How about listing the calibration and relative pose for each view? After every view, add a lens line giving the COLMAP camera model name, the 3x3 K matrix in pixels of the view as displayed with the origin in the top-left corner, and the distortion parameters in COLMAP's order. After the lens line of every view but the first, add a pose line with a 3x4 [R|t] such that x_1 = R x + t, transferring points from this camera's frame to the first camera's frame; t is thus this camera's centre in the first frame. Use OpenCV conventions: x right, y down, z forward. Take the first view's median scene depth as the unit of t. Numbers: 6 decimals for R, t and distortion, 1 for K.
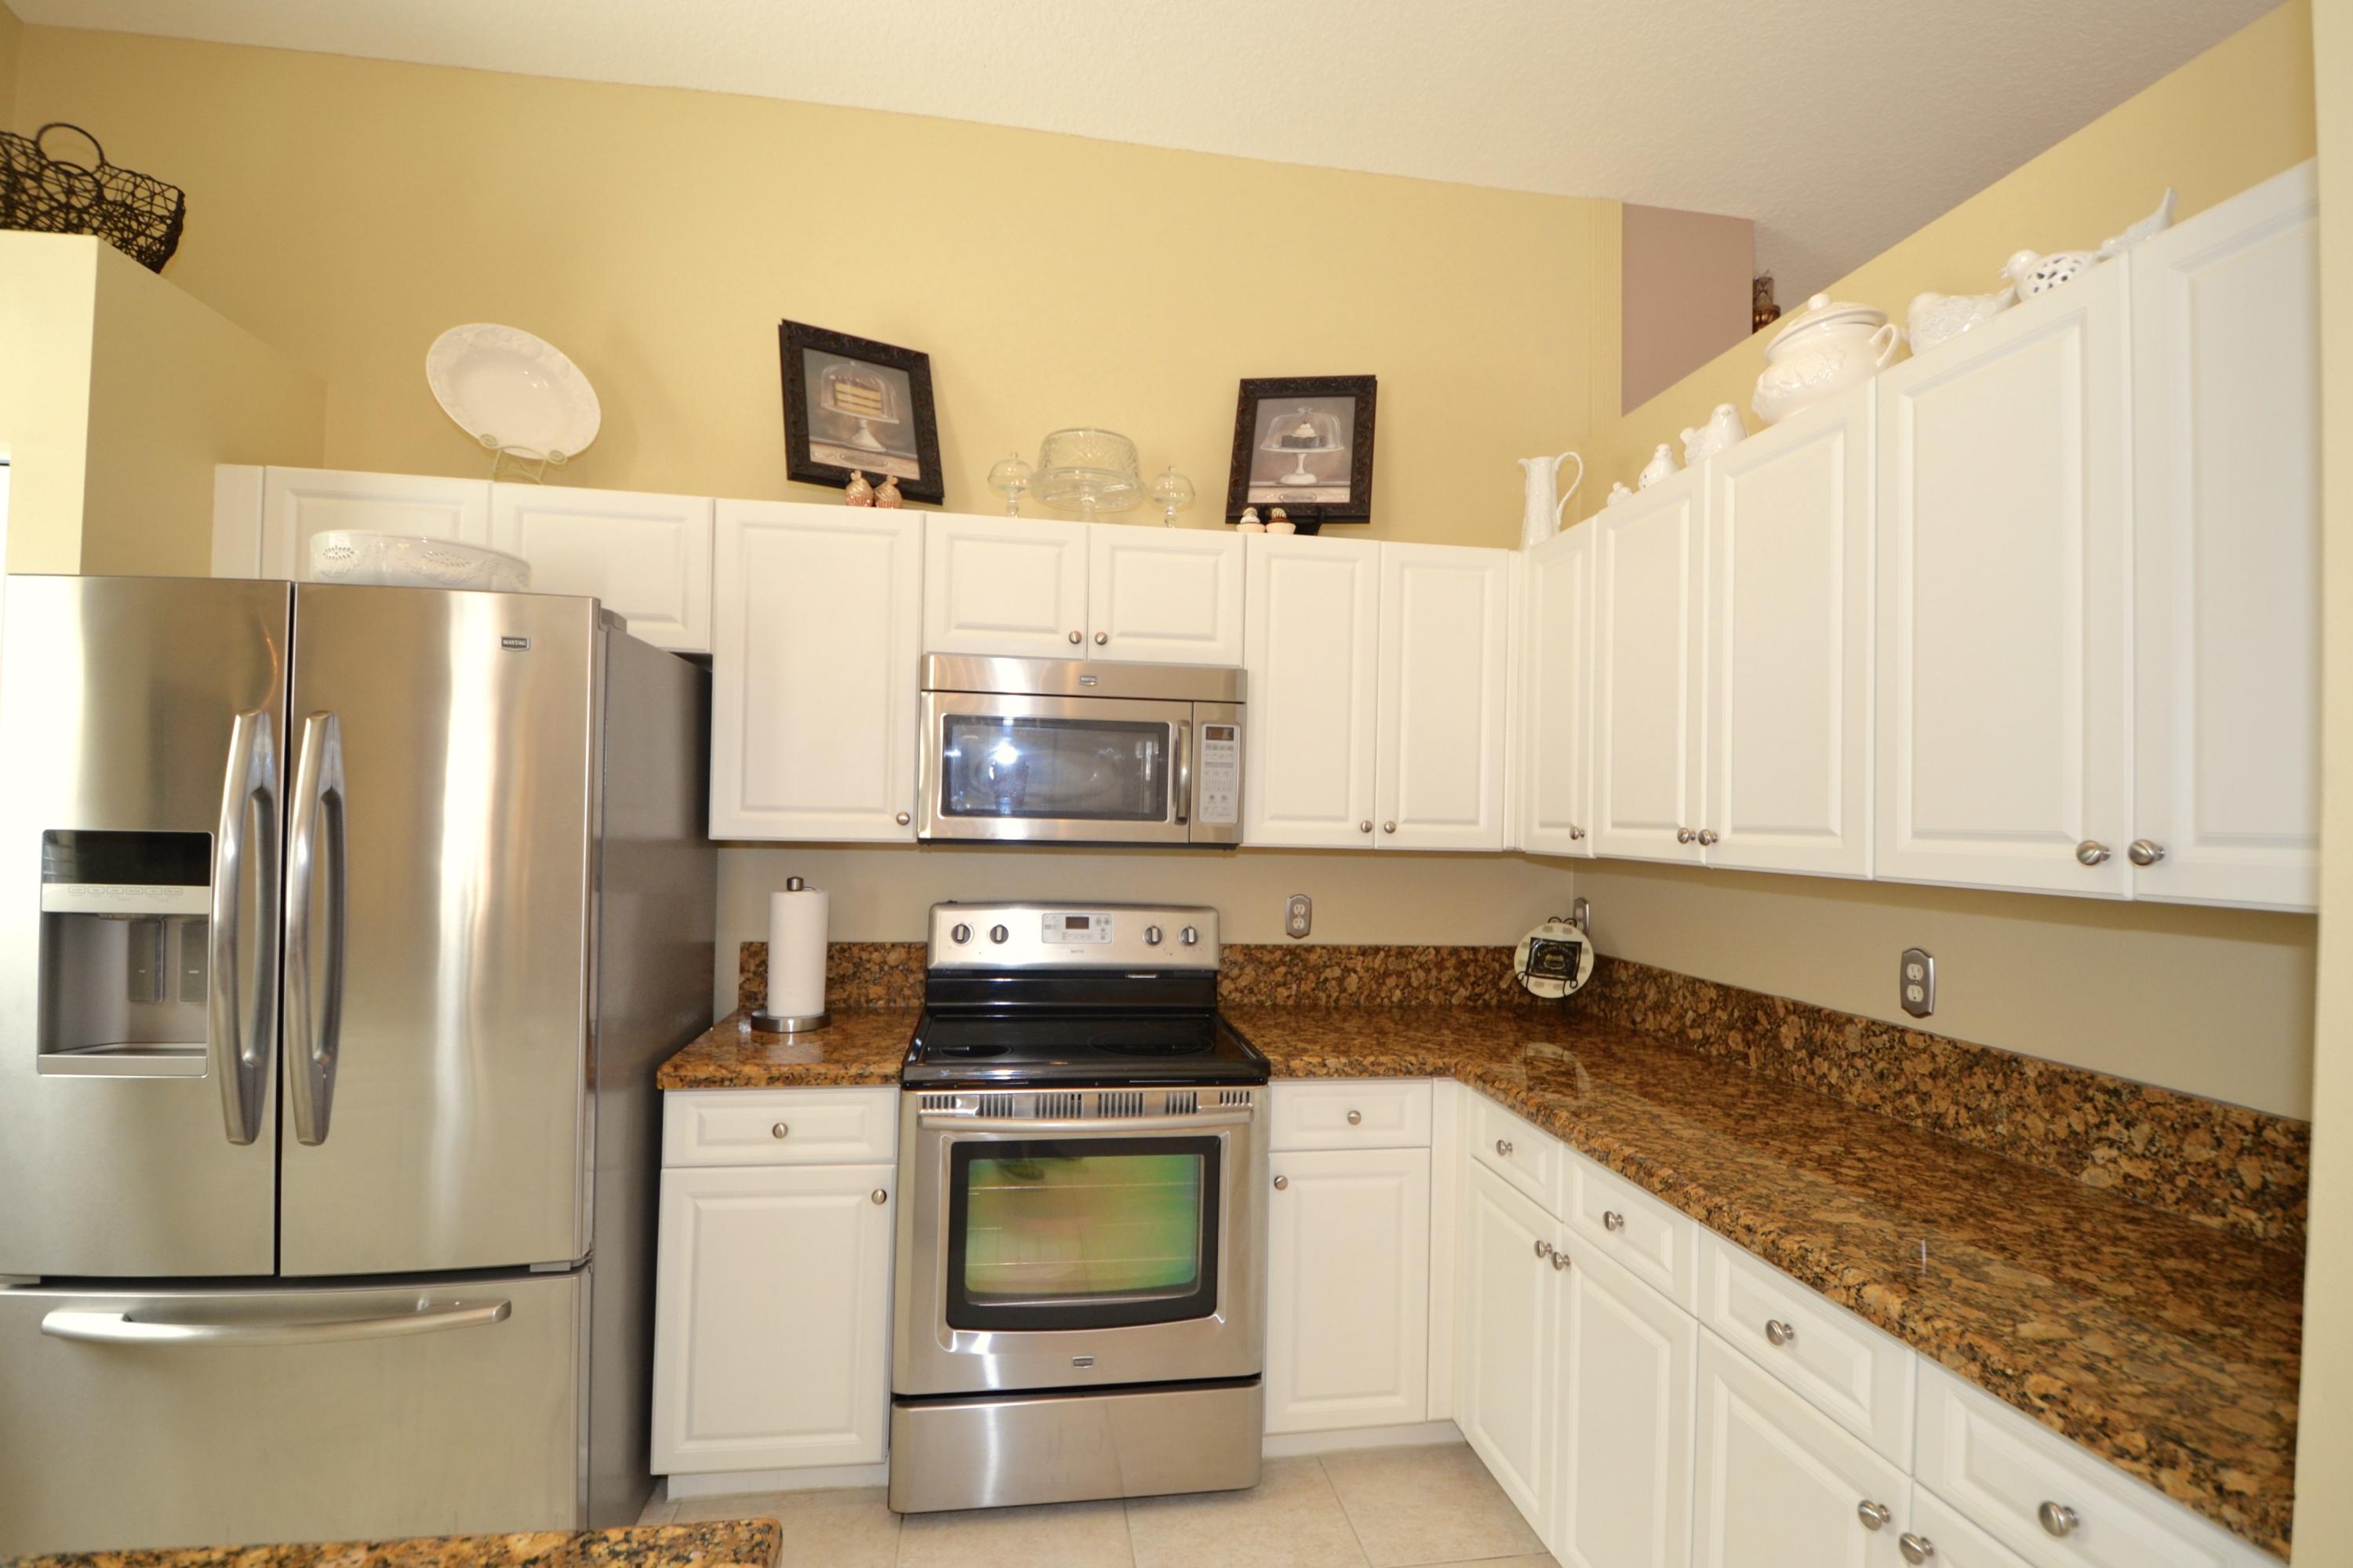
lens RADIAL K [[1066.3, 0, 1172.0], [0, 1066.3, 797.5], [0, 0, 1]] dist [0.010051, -0.018325]
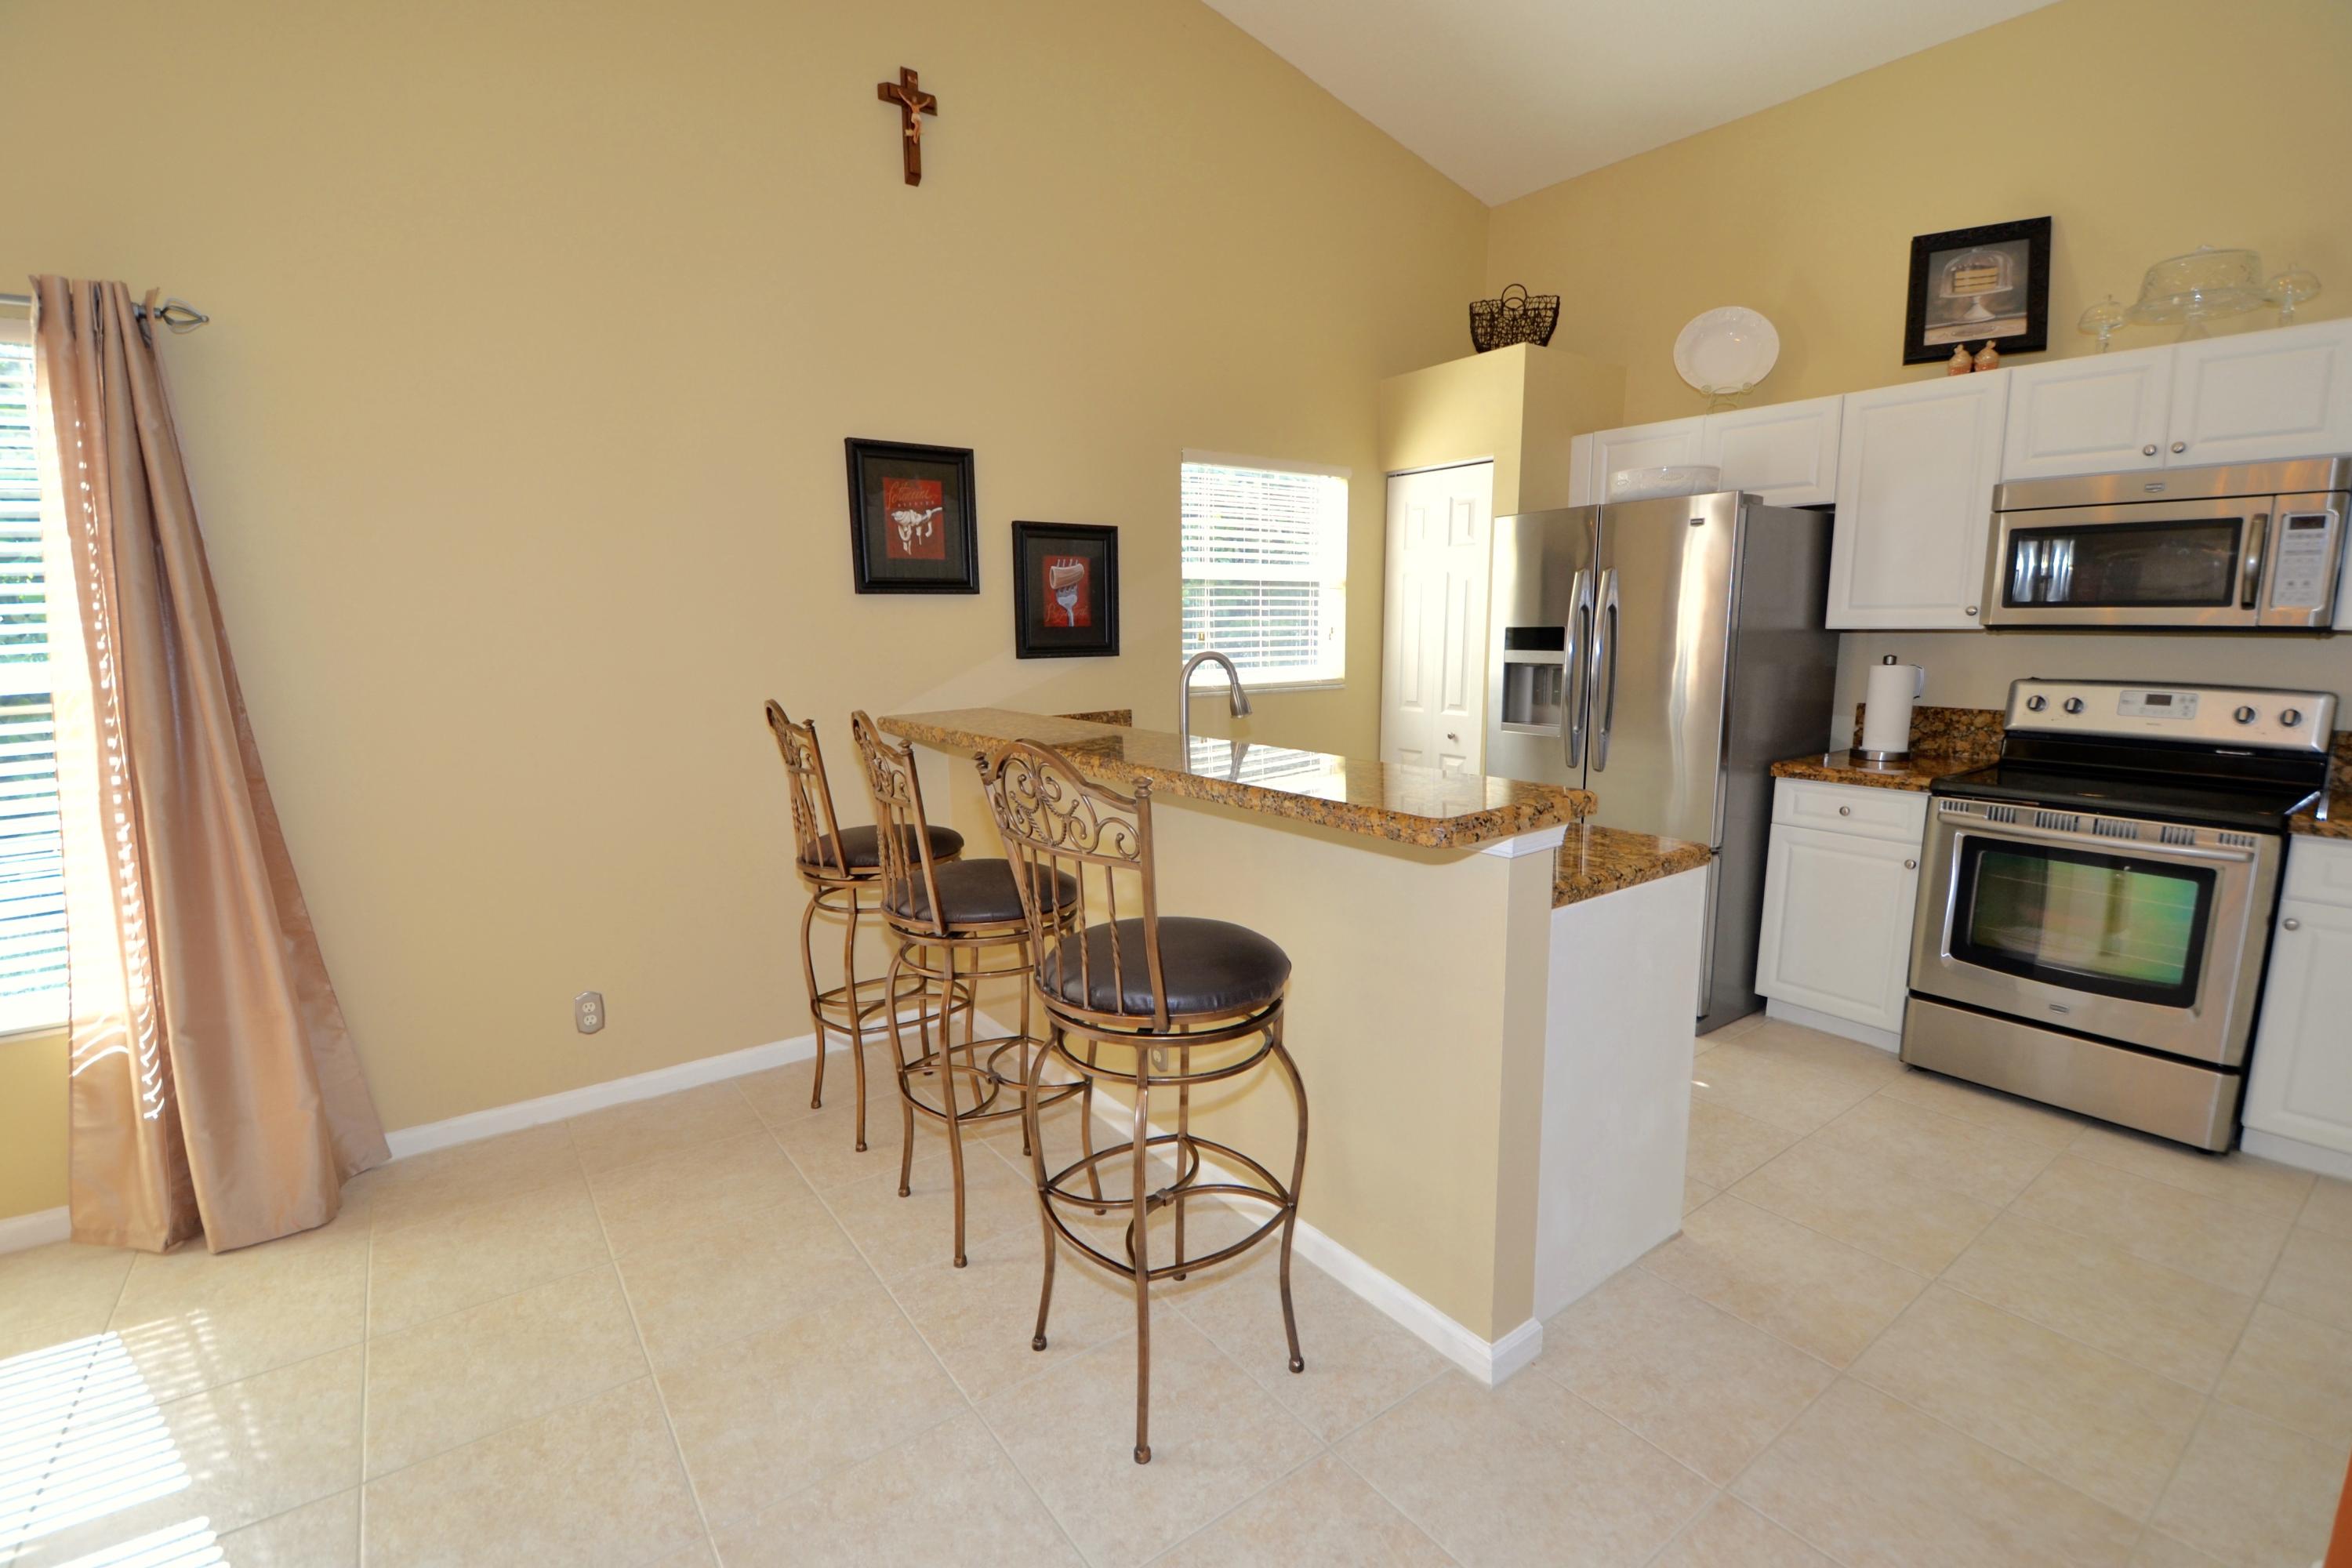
lens RADIAL K [[1065.8, 0, 1166.0], [0, 1065.8, 798.2], [0, 0, 1]] dist [0.010051, -0.018325]
pose [[0.452143, 0.117895, -0.884120, 0.534120], [0.032863, 0.988351, 0.148600, 0.021134], [0.891340, -0.096244, 0.443002, -0.556863]]
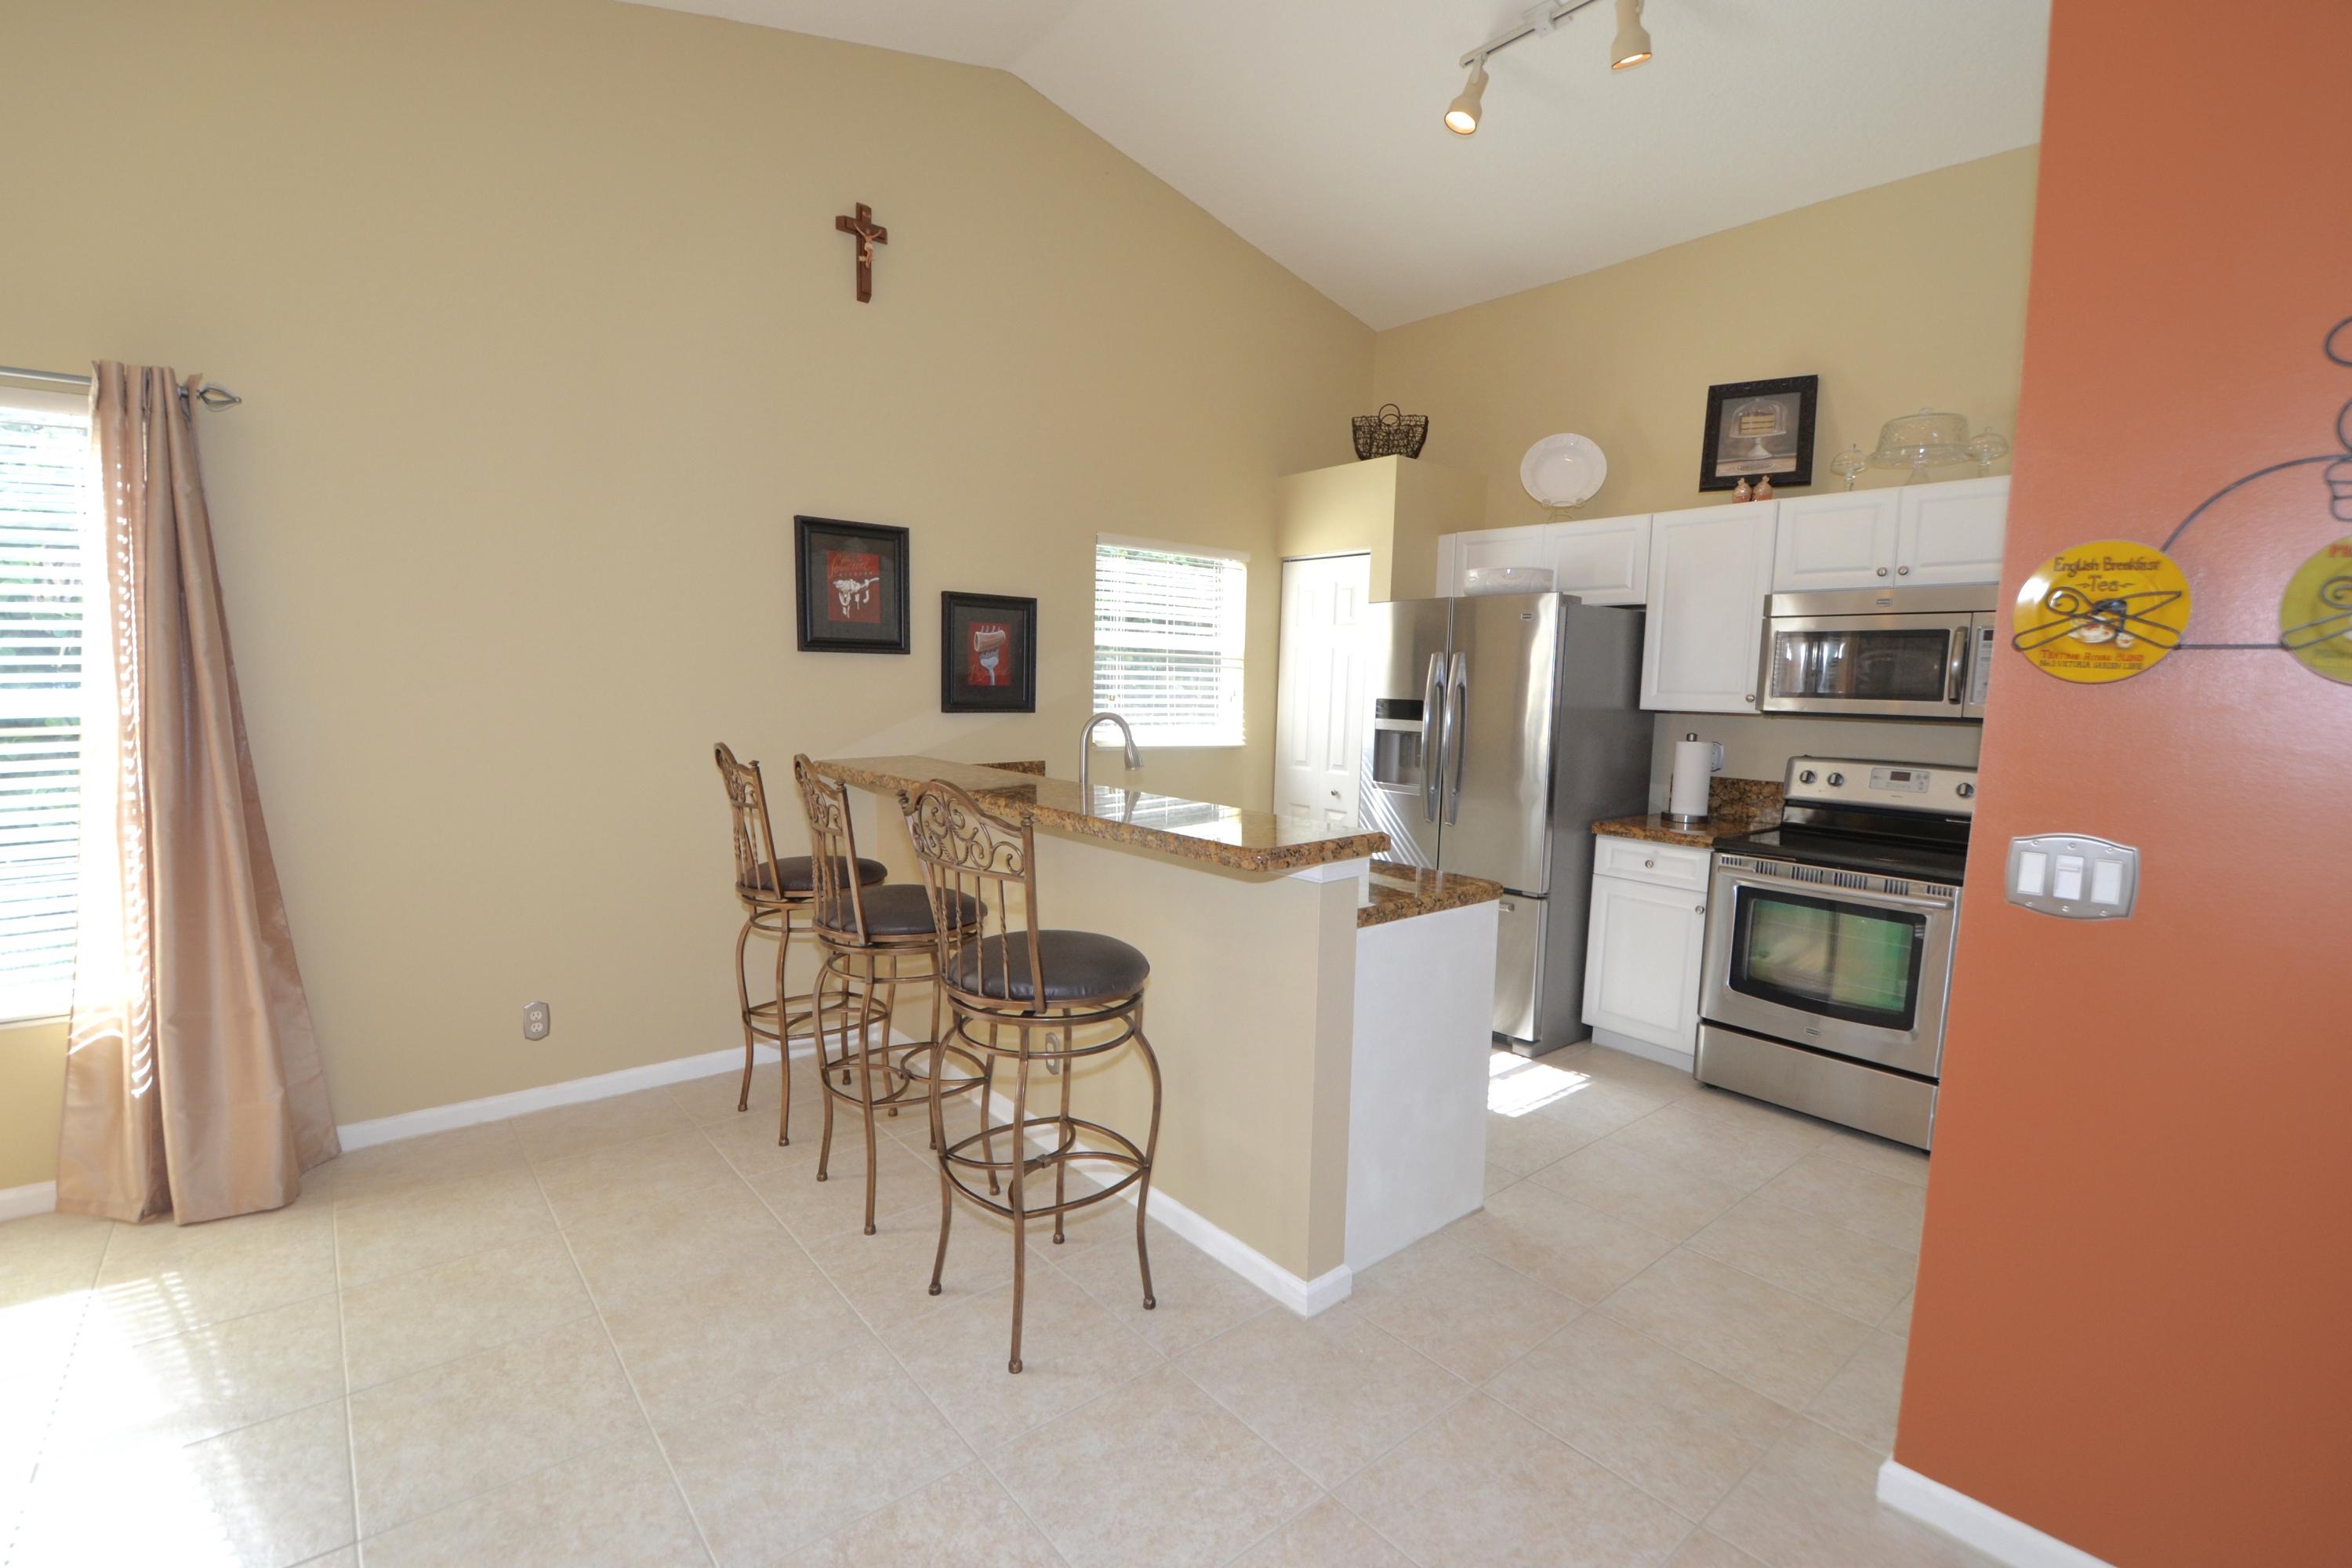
lens RADIAL K [[1065.8, 0, 1167.4], [0, 1065.8, 796.2], [0, 0, 1]] dist [0.010051, -0.018325]
pose [[0.506300, 0.082548, -0.858397, 0.735314], [0.000346, 0.995388, 0.095926, 0.012630], [0.862357, -0.048865, 0.503937, -0.610481]]
